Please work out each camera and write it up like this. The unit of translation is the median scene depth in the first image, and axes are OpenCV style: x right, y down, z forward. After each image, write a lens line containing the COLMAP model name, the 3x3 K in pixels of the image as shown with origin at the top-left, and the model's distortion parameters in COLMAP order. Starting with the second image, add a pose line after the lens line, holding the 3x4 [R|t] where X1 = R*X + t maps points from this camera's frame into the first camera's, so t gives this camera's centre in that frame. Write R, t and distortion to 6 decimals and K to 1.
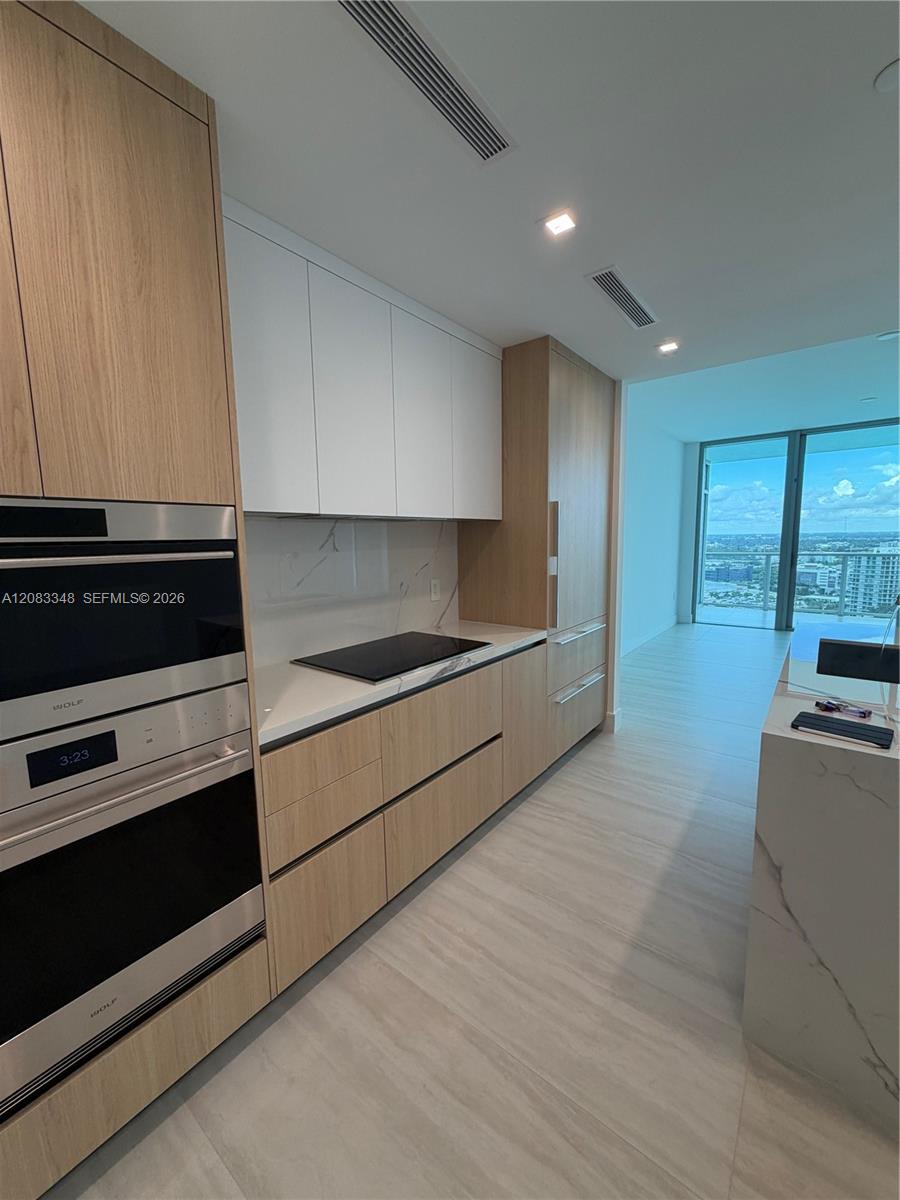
lens RADIAL K [[478.7, 0, 452.0], [0, 478.7, 601.5], [0, 0, 1]] dist [0.001225, 0.000036]
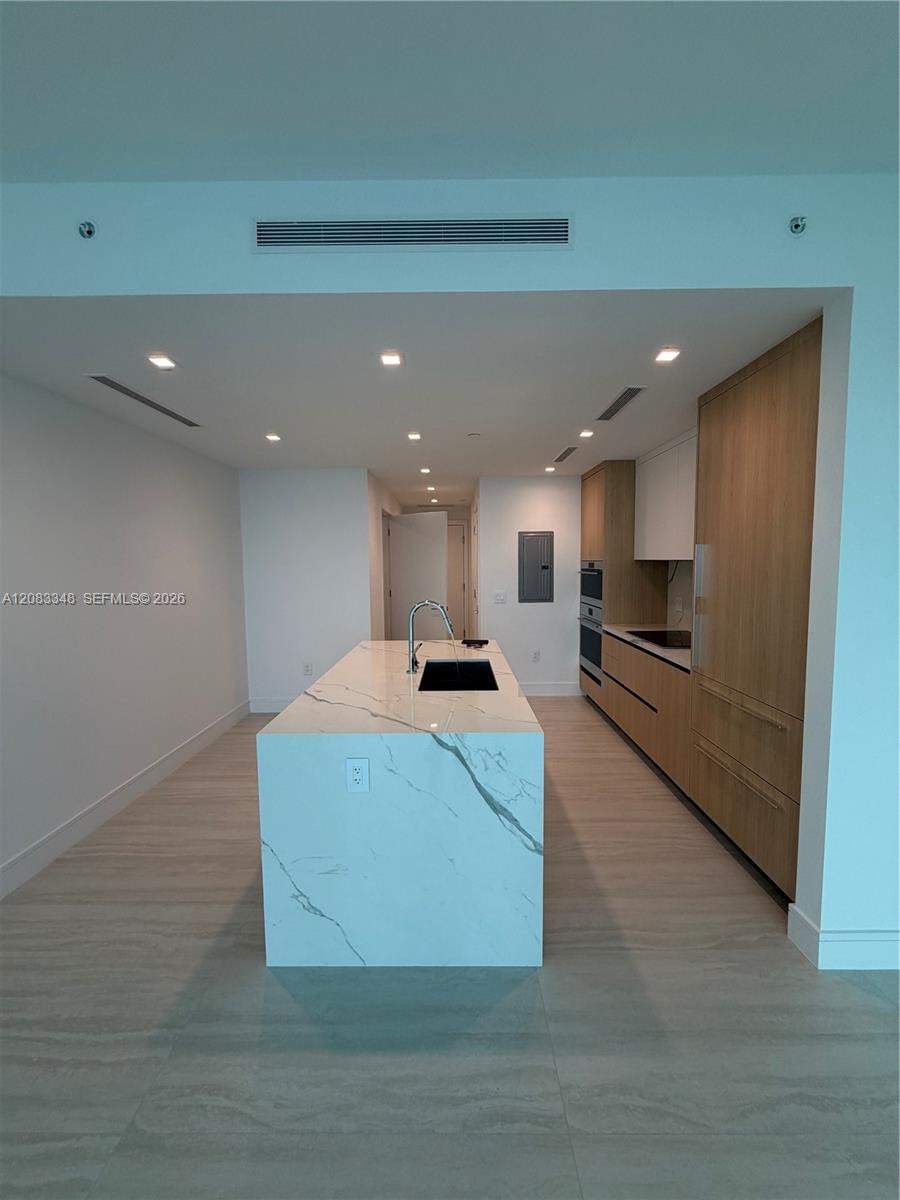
lens RADIAL K [[479.4, 0, 449.7], [0, 479.4, 598.9], [0, 0, 1]] dist [0.001102, -0.000431]
pose [[-0.801521, 0.070008, -0.593855, 1.434570], [-0.054618, 0.980400, 0.189295, -0.296381], [0.595467, 0.184159, -0.781987, 1.689165]]
